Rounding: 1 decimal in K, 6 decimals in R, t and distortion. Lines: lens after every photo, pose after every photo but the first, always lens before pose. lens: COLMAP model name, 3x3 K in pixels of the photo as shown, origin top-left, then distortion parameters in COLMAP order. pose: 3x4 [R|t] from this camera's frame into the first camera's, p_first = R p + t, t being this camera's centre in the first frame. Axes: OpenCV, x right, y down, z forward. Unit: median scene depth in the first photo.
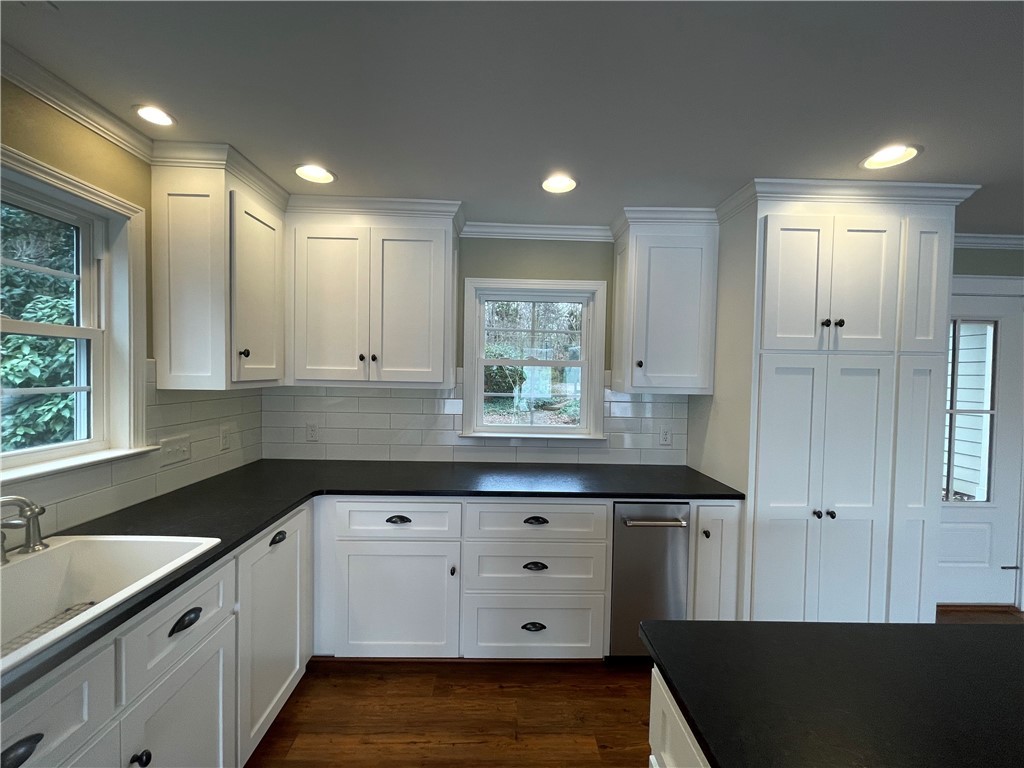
lens RADIAL K [[413.0, 0, 511.4], [0, 413.0, 382.6], [0, 0, 1]] dist [-0.001415, 0.000111]
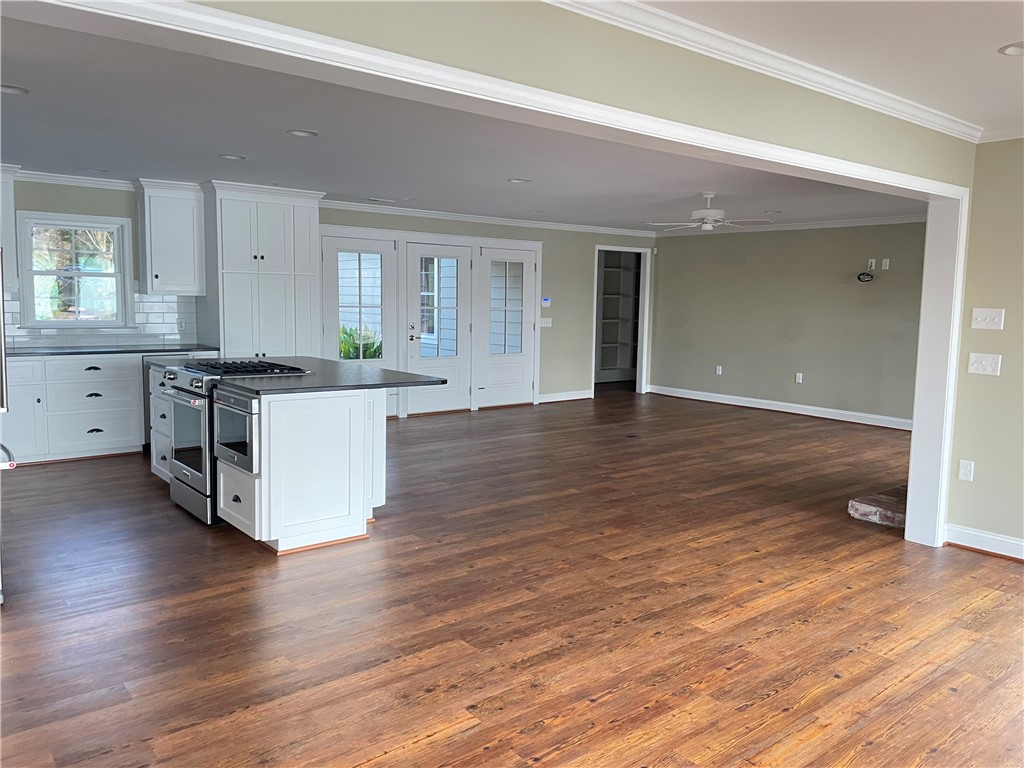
lens RADIAL K [[768.8, 0, 519.7], [0, 768.8, 379.2], [0, 0, 1]] dist [0.073347, -0.089914]
pose [[0.788840, -0.068153, 0.610808, -0.531635], [0.009282, 0.995040, 0.099037, 0.078768], [-0.614528, -0.072455, 0.785561, -2.671857]]
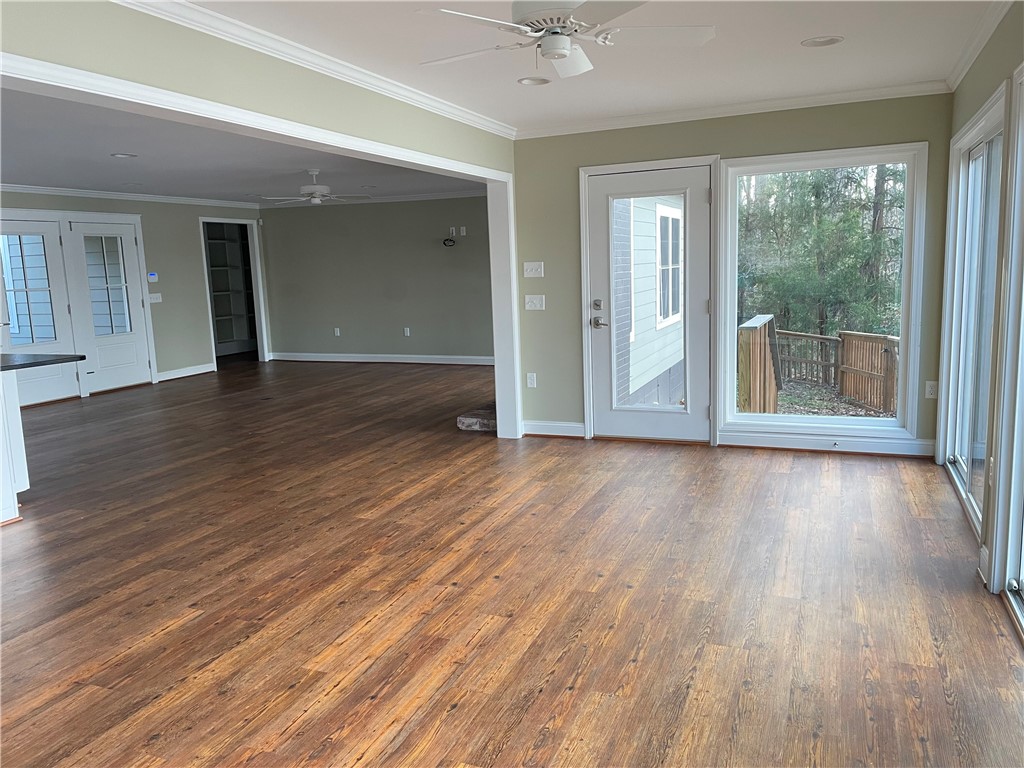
lens RADIAL K [[768.8, 0, 519.9], [0, 768.8, 378.0], [0, 0, 1]] dist [0.073347, -0.089914]
pose [[0.392175, -0.165517, 0.904877, -0.961731], [0.061678, 0.986197, 0.153660, 0.092587], [-0.917820, -0.004451, 0.396971, -2.895342]]
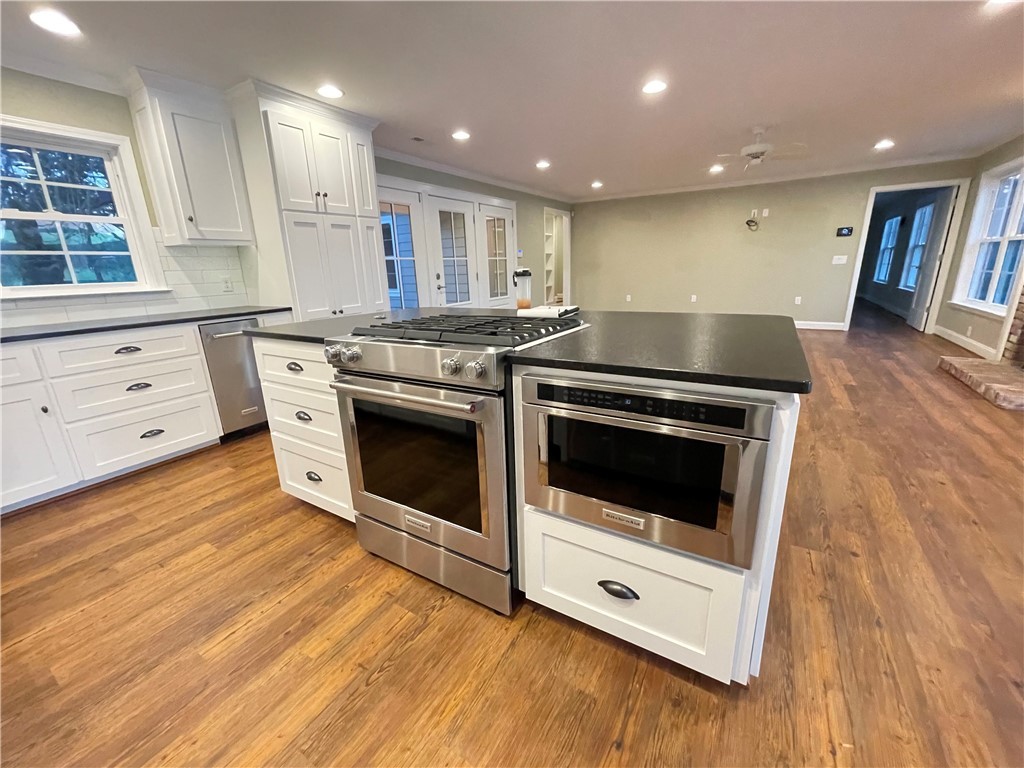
lens RADIAL K [[413.0, 0, 510.3], [0, 413.0, 382.2], [0, 0, 1]] dist [-0.001415, 0.000111]
pose [[0.545119, -0.262595, 0.796171, -0.318968], [0.063063, 0.959832, 0.273397, 0.170355], [-0.835983, -0.098825, 0.539783, -0.591929]]
